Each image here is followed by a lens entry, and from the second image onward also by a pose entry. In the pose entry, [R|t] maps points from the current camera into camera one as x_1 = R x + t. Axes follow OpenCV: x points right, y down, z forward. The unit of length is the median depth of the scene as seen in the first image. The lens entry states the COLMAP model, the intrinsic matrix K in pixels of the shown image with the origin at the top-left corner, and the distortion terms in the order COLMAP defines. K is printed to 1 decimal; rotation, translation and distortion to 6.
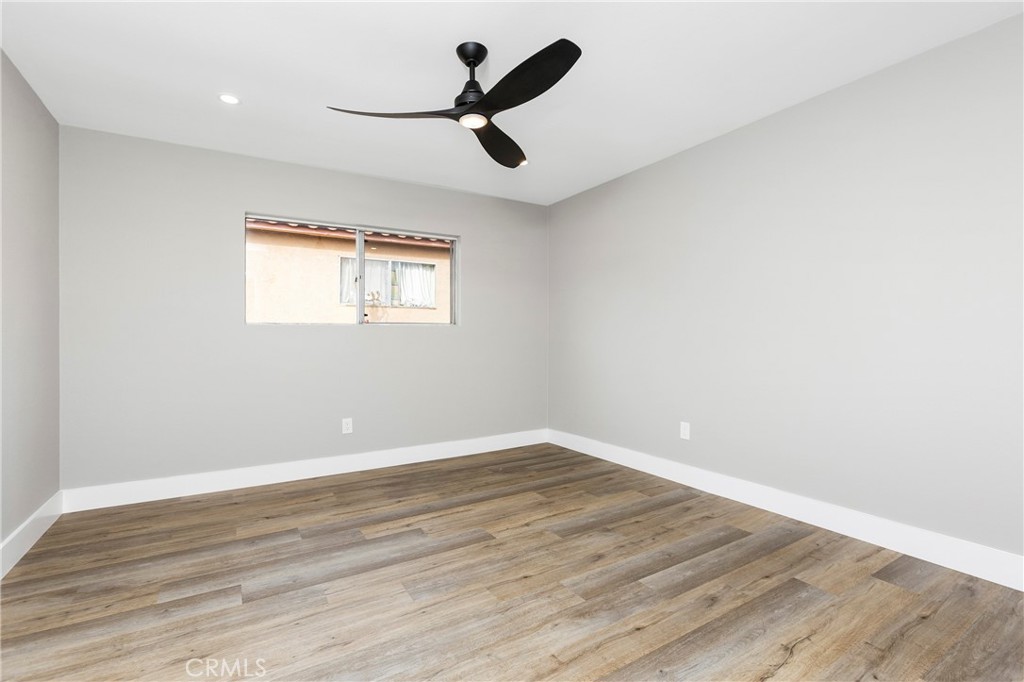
lens RADIAL K [[466.0, 0, 512.4], [0, 466.0, 333.8], [0, 0, 1]] dist [-0.003697, 0.000261]
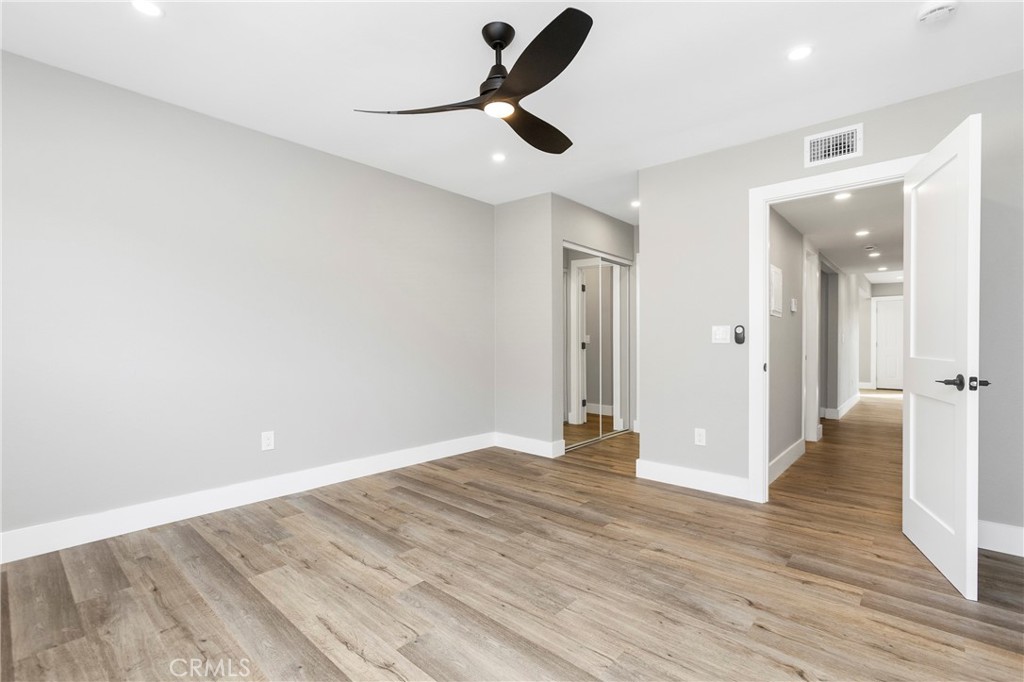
lens RADIAL K [[466.0, 0, 512.4], [0, 466.0, 333.8], [0, 0, 1]] dist [-0.003697, 0.000261]
pose [[-0.289600, 0.018394, 0.956971, -0.866027], [-0.012527, 0.999657, -0.023005, 0.019301], [-0.957066, -0.018650, -0.289270, 1.085767]]
